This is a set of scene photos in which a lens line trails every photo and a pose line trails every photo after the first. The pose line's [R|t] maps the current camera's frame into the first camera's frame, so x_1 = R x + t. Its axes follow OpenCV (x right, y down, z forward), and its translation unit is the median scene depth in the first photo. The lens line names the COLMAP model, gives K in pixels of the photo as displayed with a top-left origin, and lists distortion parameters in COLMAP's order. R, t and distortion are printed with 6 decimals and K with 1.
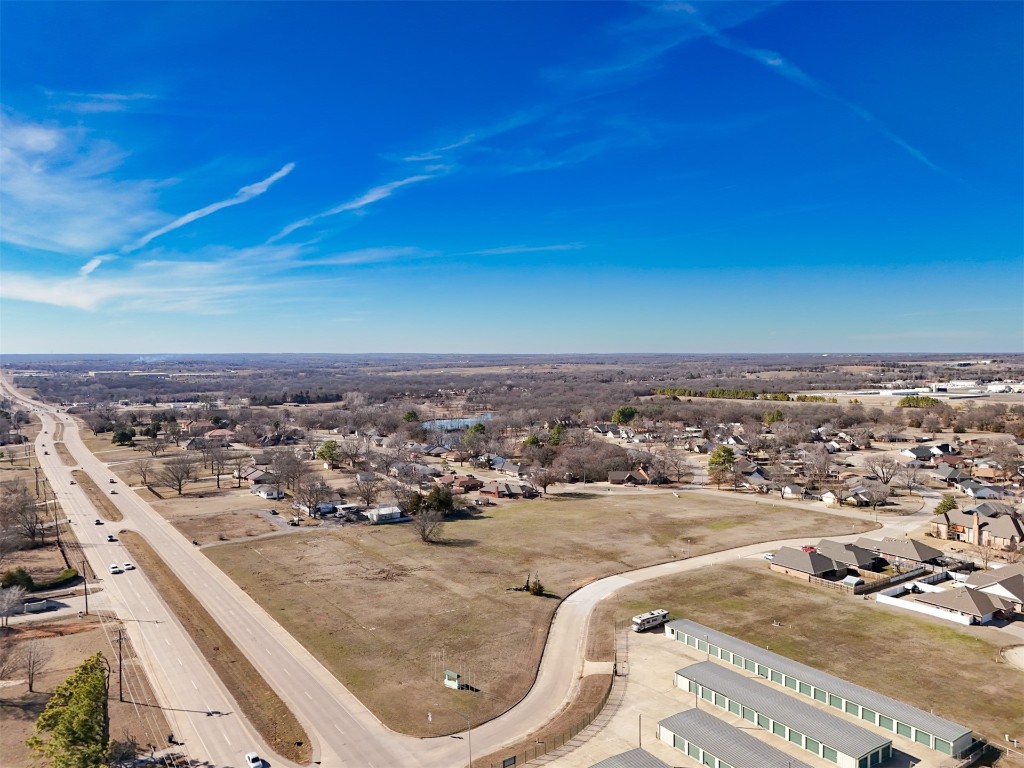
lens RADIAL K [[751.0, 0, 516.2], [0, 751.0, 386.6], [0, 0, 1]] dist [0.100554, -0.107428]
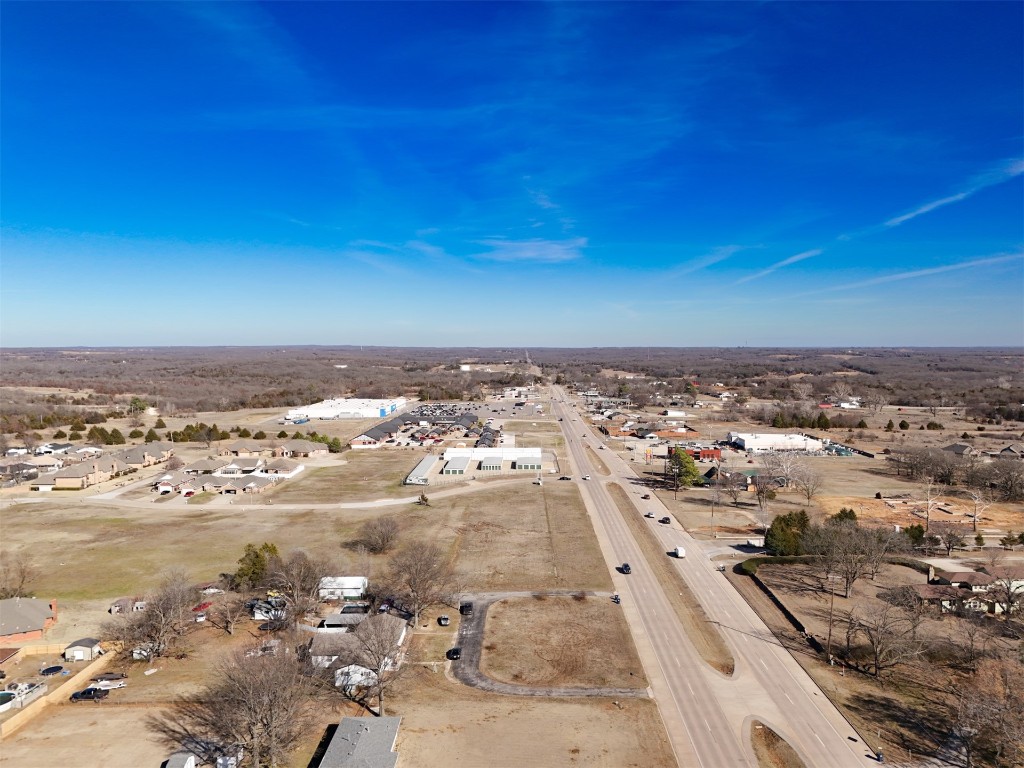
lens RADIAL K [[751.0, 0, 516.2], [0, 751.0, 386.6], [0, 0, 1]] dist [0.100554, -0.107428]
pose [[-0.813979, -0.027985, 0.580220, -0.860054], [0.033064, 0.994988, 0.094374, -0.071104], [-0.579952, 0.096003, -0.808974, 1.845940]]
